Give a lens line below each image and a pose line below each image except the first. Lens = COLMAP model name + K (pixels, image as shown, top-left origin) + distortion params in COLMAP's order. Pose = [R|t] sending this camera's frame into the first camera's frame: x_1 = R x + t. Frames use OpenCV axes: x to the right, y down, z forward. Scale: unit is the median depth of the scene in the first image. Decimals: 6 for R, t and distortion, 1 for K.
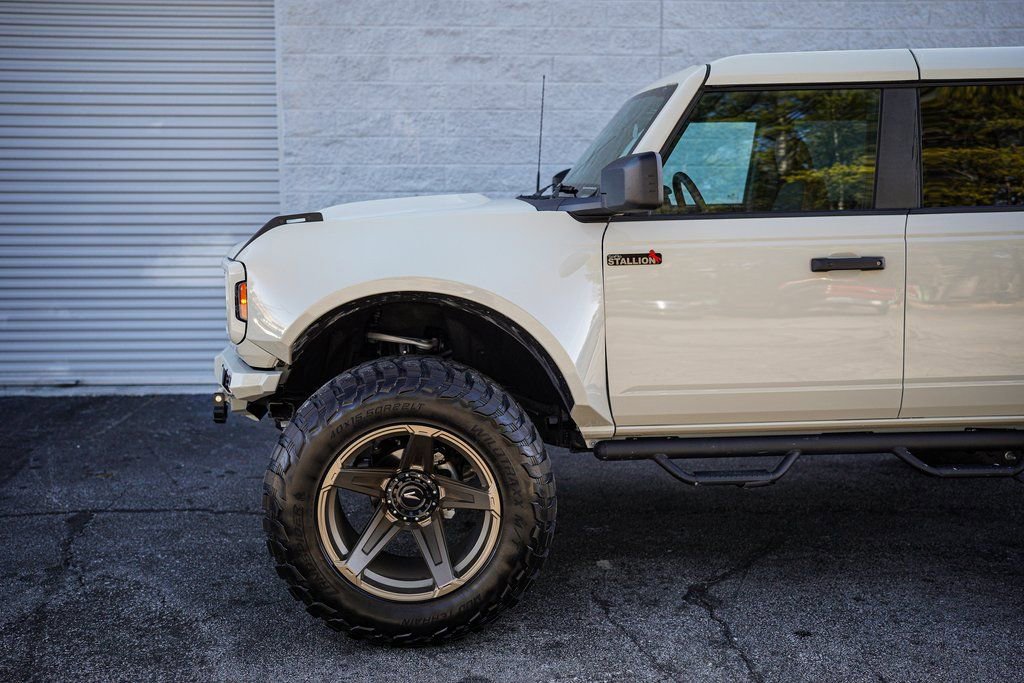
lens RADIAL K [[970.5, 0, 511.8], [0, 970.5, 341.6], [0, 0, 1]] dist [0.007032, 0.000000]
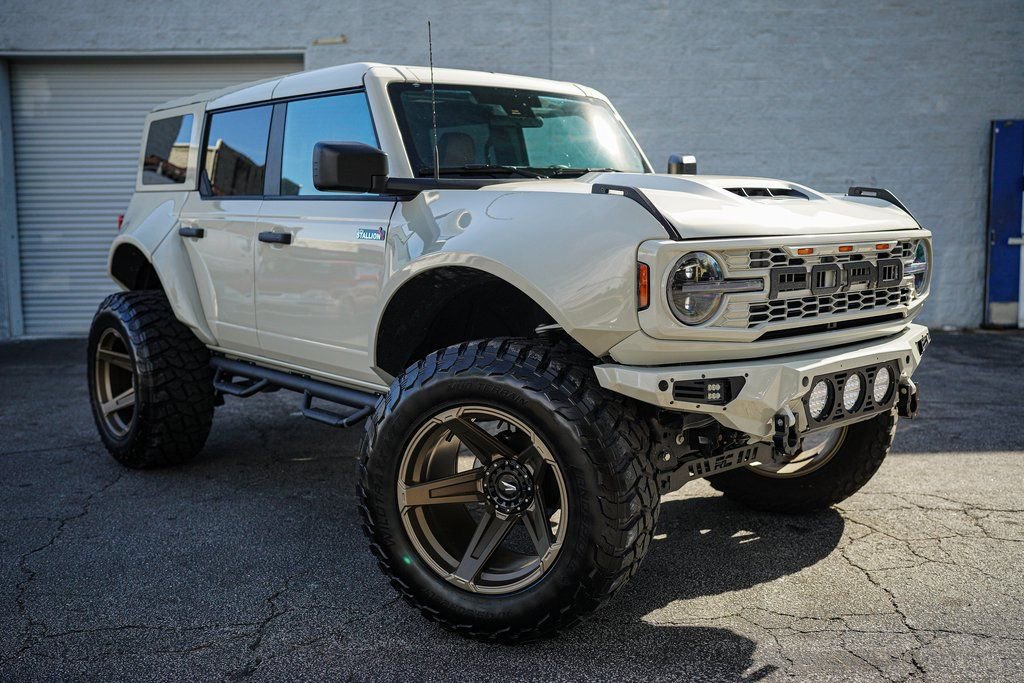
lens RADIAL K [[970.5, 0, 492.6], [0, 970.5, 337.9], [0, 0, 1]] dist [0.007032, 0.000000]
pose [[0.999452, -0.005212, -0.032703, 0.110106], [0.004165, 0.999478, -0.032024, 0.111107], [0.032853, 0.031871, 0.998952, -0.551828]]
